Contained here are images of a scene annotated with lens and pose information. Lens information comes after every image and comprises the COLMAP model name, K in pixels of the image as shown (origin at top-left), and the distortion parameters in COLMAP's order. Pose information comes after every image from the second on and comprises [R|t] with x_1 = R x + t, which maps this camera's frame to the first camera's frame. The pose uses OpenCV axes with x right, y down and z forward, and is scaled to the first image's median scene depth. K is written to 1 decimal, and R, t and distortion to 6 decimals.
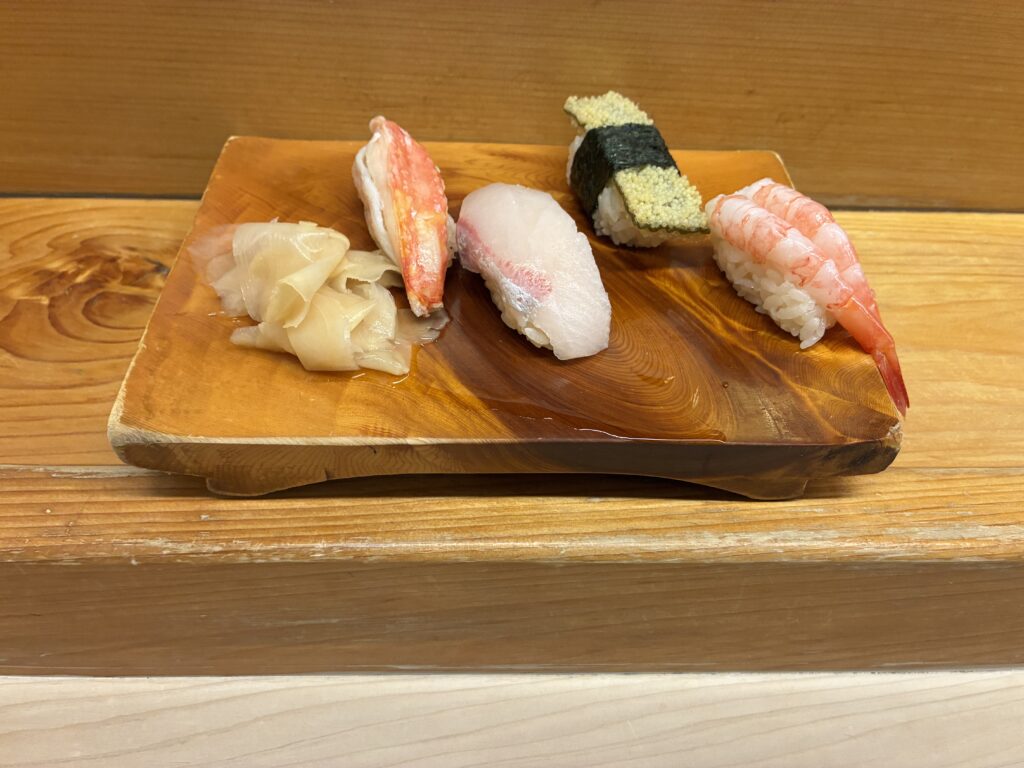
lens RADIAL K [[803.9, 0, 512.0], [0, 803.9, 384.0], [0, 0, 1]] dist [-0.001385, -0.002447]
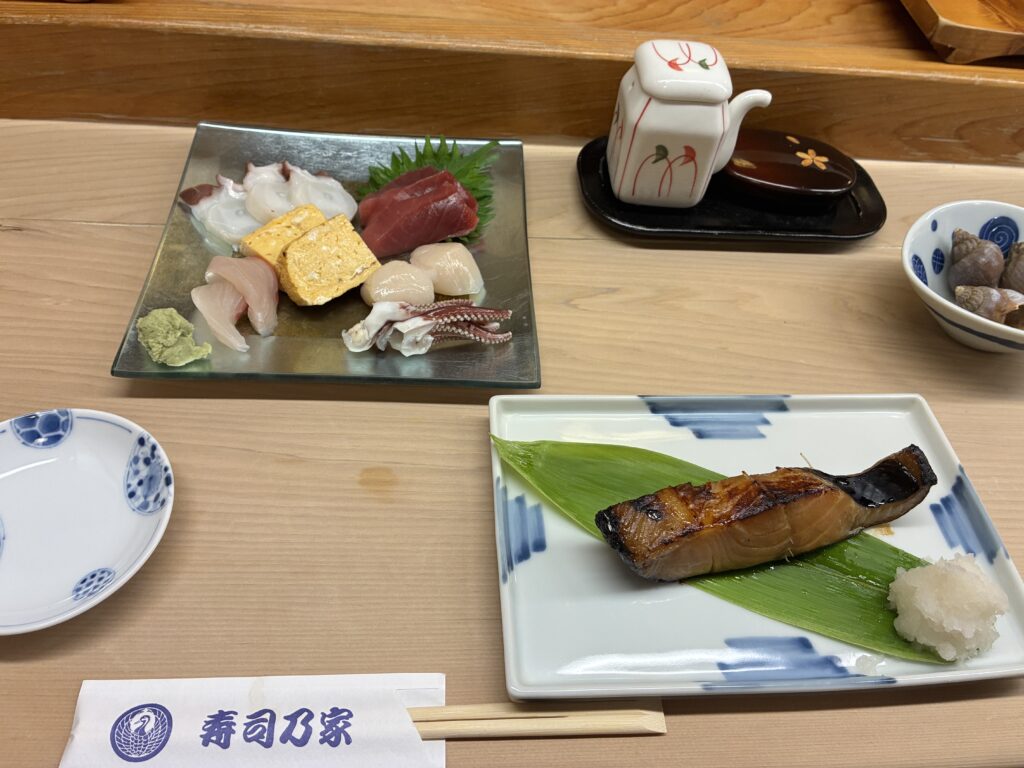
lens RADIAL K [[788.6, 0, 512.0], [0, 788.6, 384.0], [0, 0, 1]] dist [0.006072, -0.044656]
pose [[0.996264, 0.011592, 0.085573, 0.727747], [-0.022177, 0.992058, 0.123809, 0.788162], [-0.083458, -0.125244, 0.988610, -1.108523]]
